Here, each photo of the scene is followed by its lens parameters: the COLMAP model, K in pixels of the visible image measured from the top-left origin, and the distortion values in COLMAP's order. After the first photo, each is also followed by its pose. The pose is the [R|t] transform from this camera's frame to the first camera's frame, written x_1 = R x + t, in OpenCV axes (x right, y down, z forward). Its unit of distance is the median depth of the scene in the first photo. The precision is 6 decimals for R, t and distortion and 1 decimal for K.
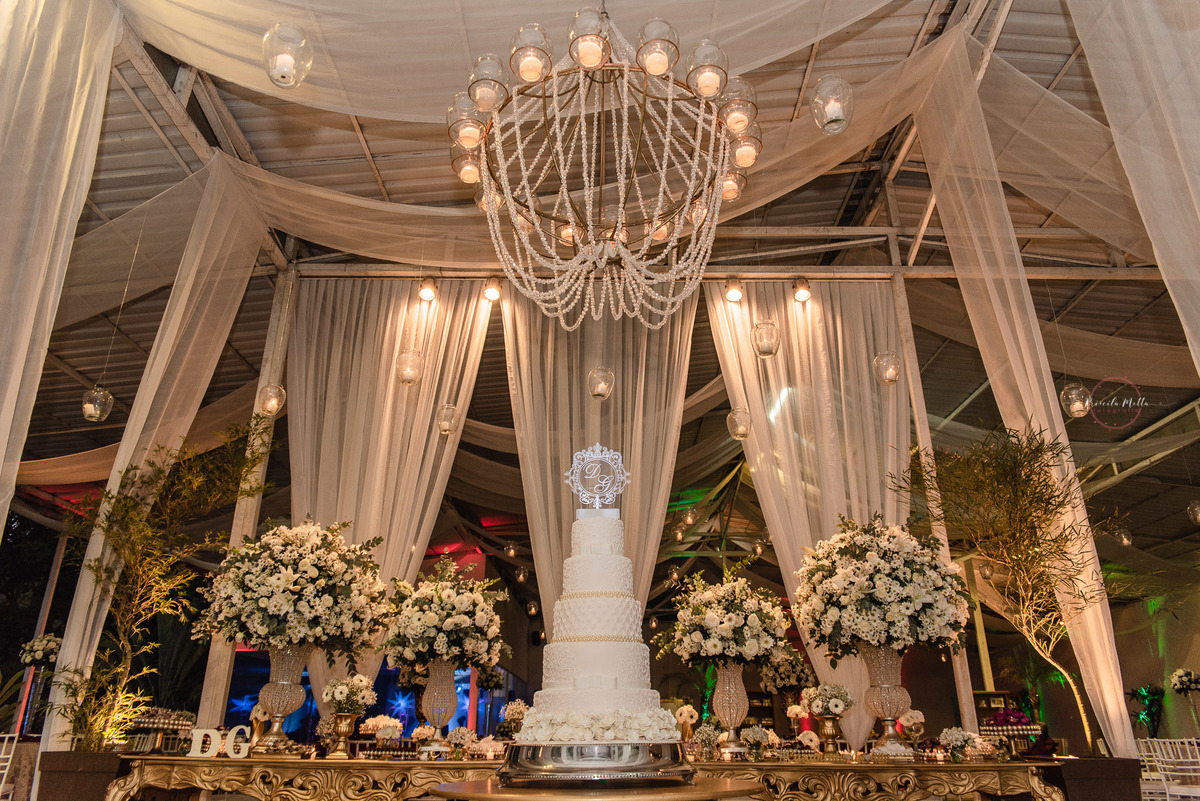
lens RADIAL K [[811.4, 0, 600.0], [0, 811.4, 400.5], [0, 0, 1]] dist [0.003939, -0.005733]
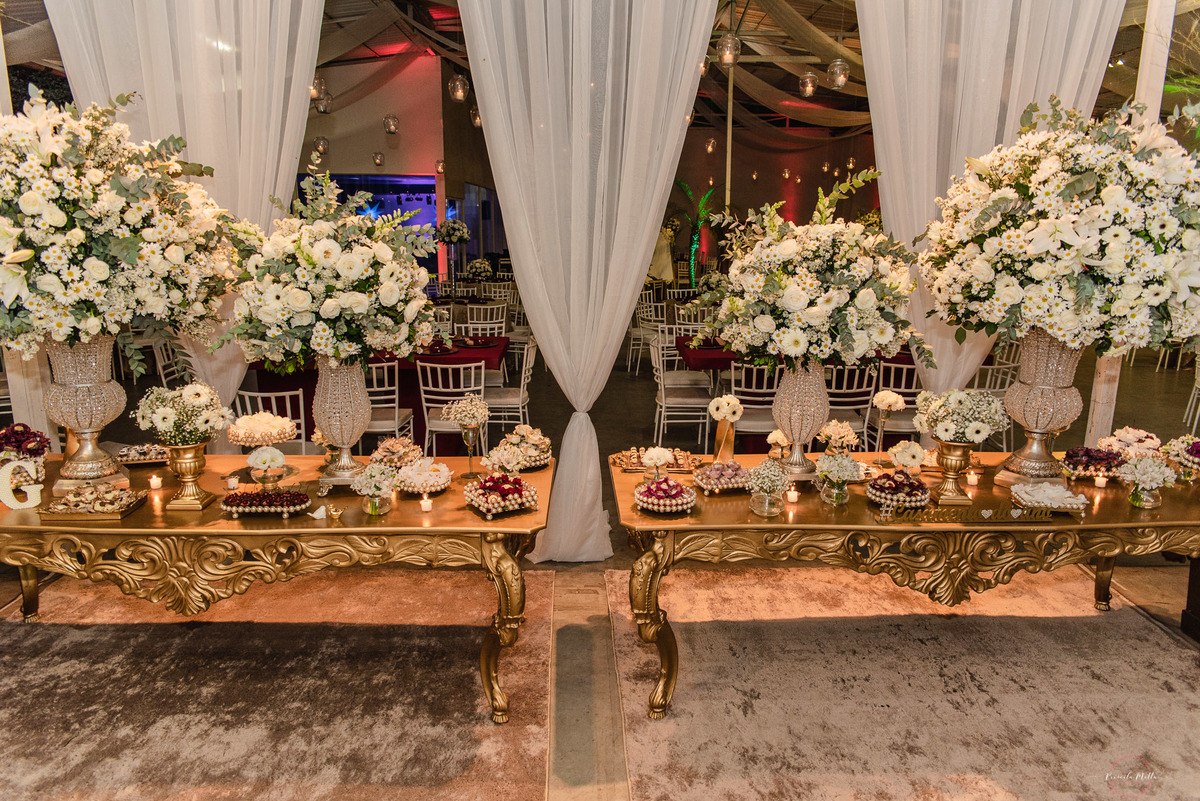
lens RADIAL K [[811.4, 0, 600.0], [0, 811.4, 400.5], [0, 0, 1]] dist [0.003939, -0.005733]
pose [[0.999624, -0.001152, 0.027412, -0.015512], [-0.014922, 0.815590, 0.578438, 0.000124], [-0.023023, -0.578629, 0.815266, 0.496211]]
